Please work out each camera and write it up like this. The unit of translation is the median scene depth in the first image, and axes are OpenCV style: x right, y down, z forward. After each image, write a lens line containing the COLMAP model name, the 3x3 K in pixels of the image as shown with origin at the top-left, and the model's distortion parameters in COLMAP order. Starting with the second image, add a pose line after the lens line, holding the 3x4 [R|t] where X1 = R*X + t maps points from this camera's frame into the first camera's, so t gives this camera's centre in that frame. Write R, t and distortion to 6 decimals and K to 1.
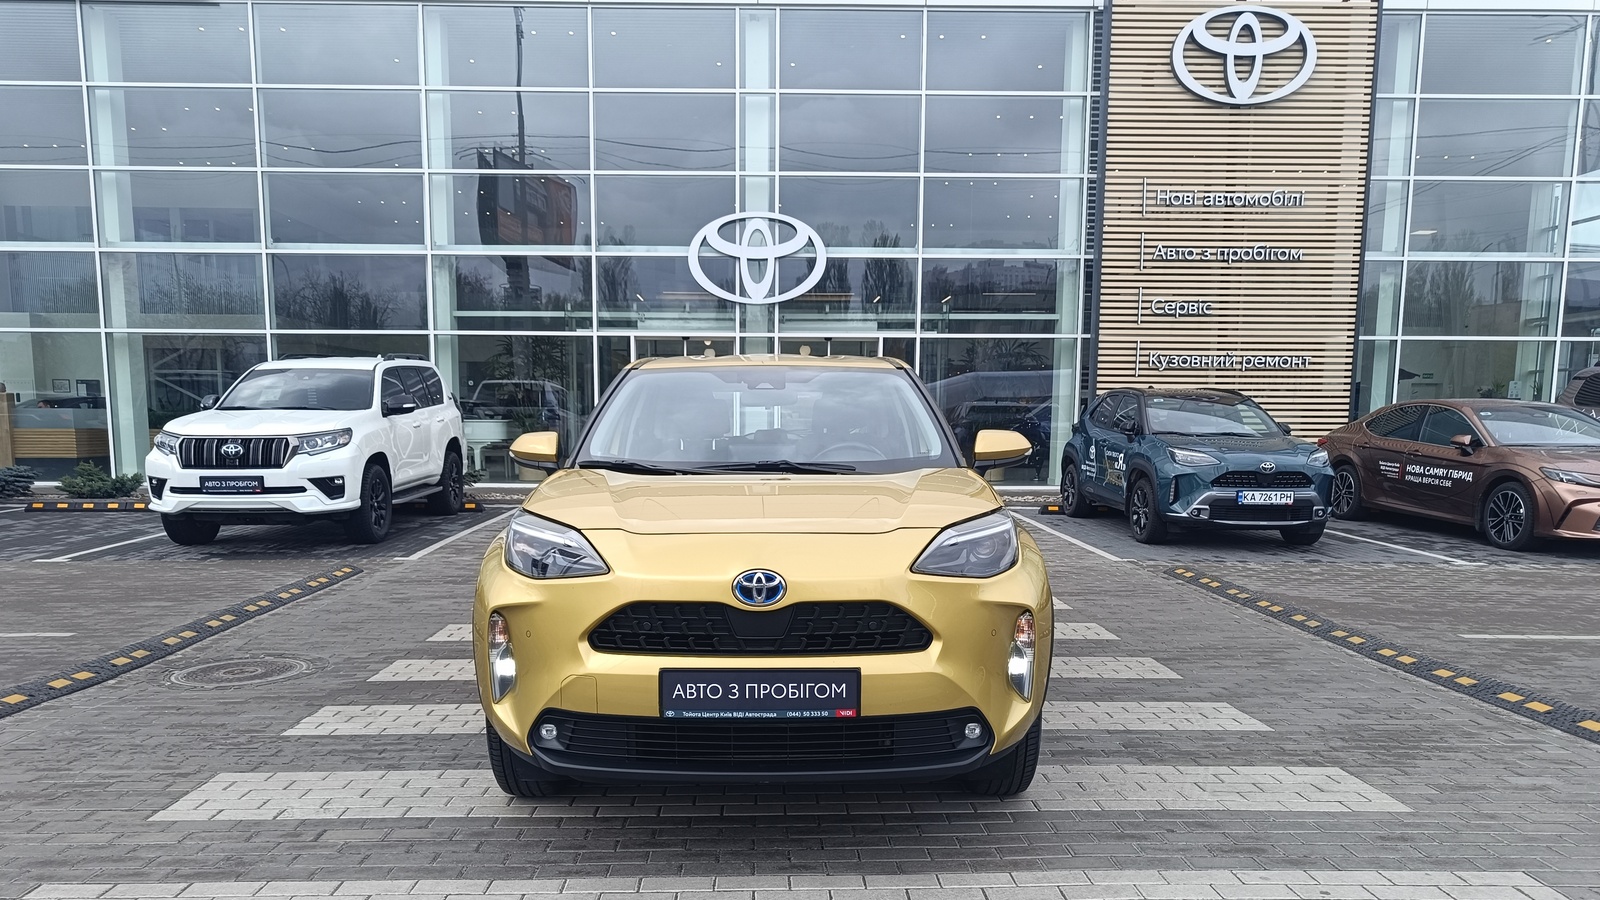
lens RADIAL K [[1143.9, 0, 775.8], [0, 1143.9, 581.6], [0, 0, 1]] dist [0.001388, -0.002578]
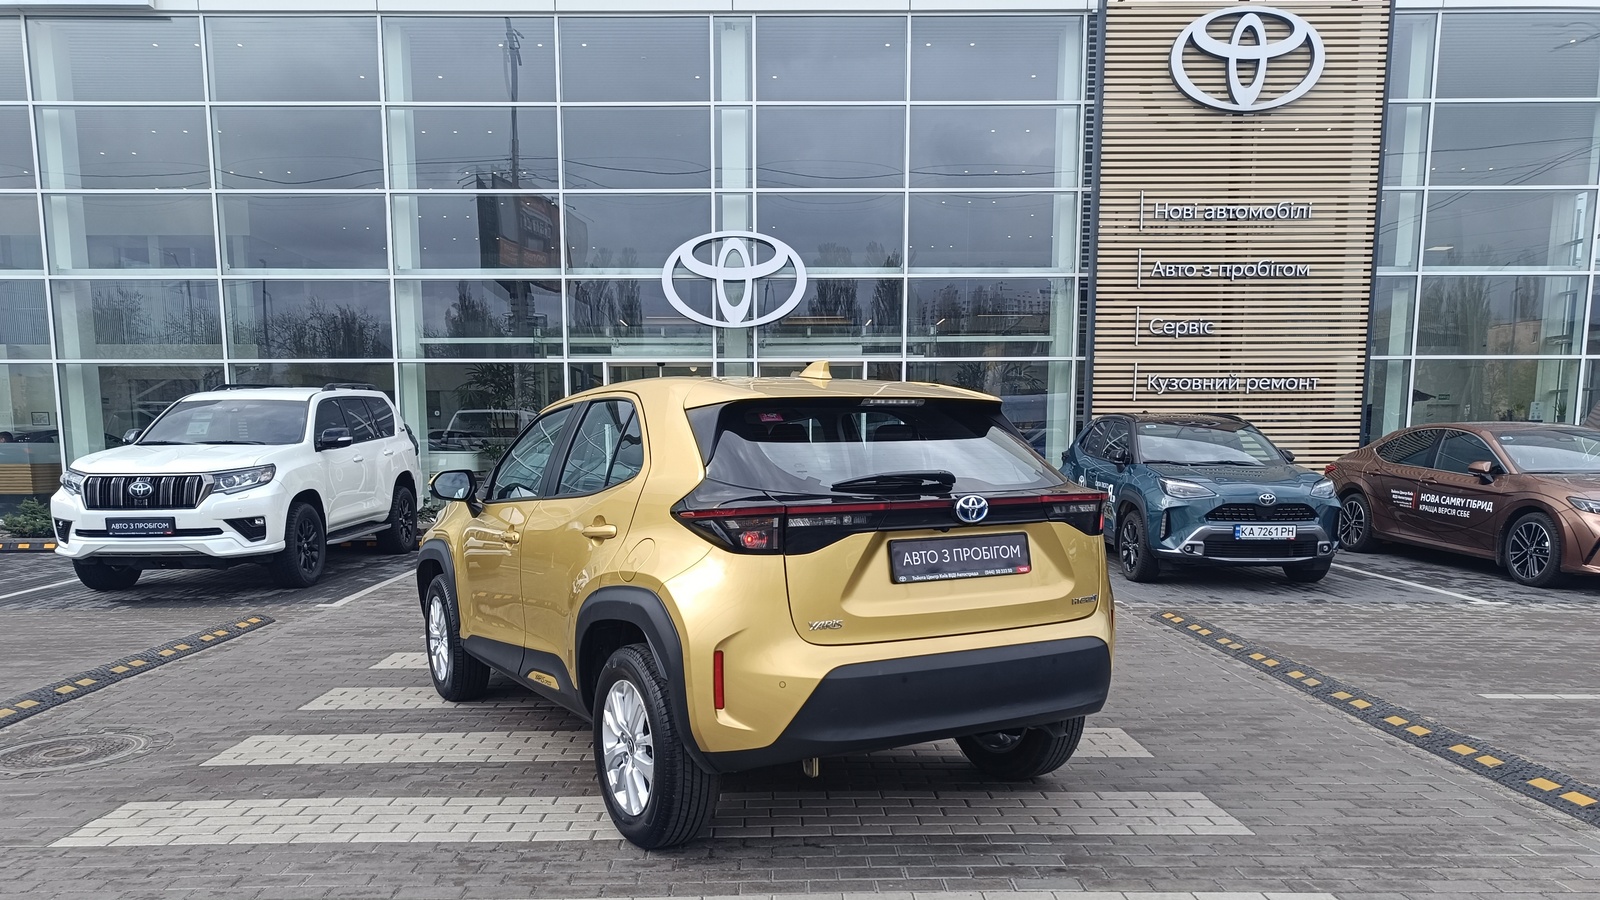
lens RADIAL K [[1140.1, 0, 775.2], [0, 1140.1, 615.3], [0, 0, 1]] dist [0.003130, 0.000098]
pose [[0.999906, -0.006065, -0.012292, 0.028955], [0.006149, 0.999958, 0.006794, -0.009711], [0.012250, -0.006869, 0.999901, 0.050274]]
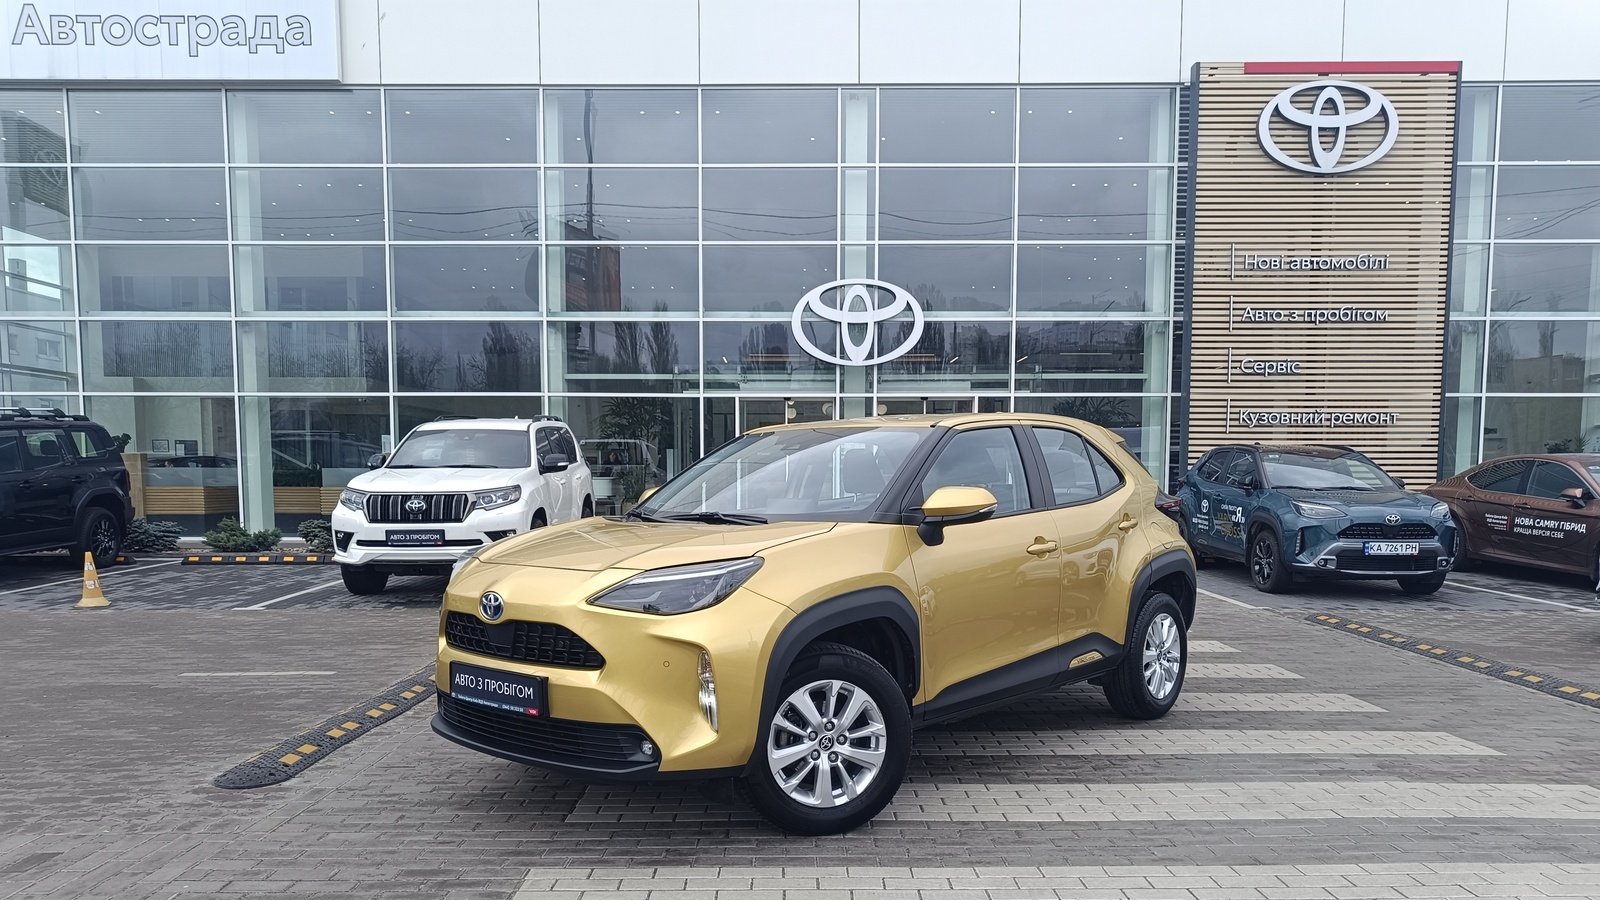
lens RADIAL K [[1143.9, 0, 775.8], [0, 1143.9, 581.6], [0, 0, 1]] dist [0.001388, -0.002578]
pose [[0.999634, -0.000882, -0.027030, -0.065802], [-0.000449, 0.998790, -0.049184, 0.005148], [0.027041, 0.049178, 0.998424, -0.034096]]
